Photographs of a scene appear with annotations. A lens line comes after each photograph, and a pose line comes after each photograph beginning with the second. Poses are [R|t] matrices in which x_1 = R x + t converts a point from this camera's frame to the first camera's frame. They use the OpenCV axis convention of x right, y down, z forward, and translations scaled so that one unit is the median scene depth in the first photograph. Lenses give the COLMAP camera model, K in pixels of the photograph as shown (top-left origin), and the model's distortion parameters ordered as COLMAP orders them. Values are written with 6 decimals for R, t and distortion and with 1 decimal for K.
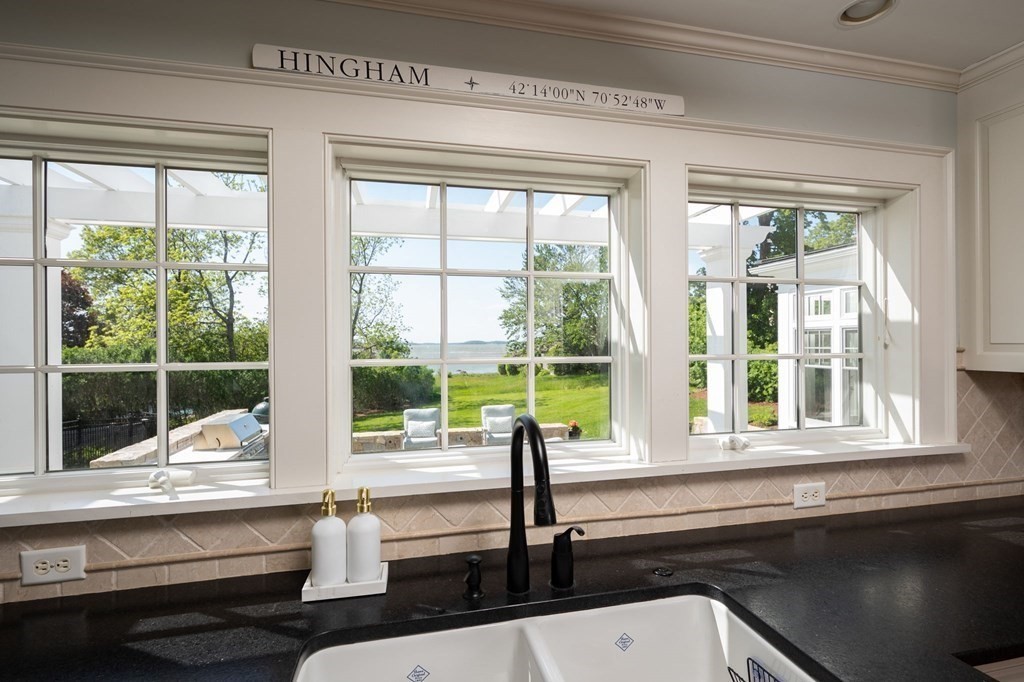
lens RADIAL K [[484.0, 0, 515.4], [0, 484.0, 343.0], [0, 0, 1]] dist [-0.001067, 0.000006]
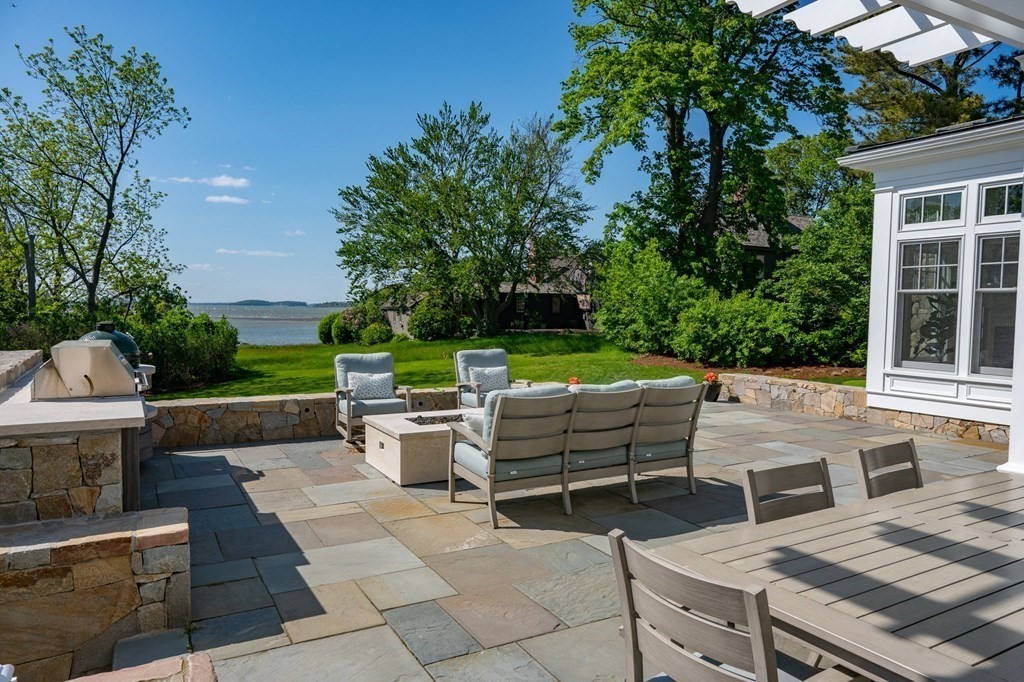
lens RADIAL K [[682.7, 0, 508.7], [0, 682.7, 339.8], [0, 0, 1]] dist [-0.006551, 0.001177]
pose [[0.963654, 0.005478, 0.267098, -0.112992], [-0.018836, 0.998695, 0.047474, 0.035050], [-0.266489, -0.050779, 0.962499, 0.068277]]
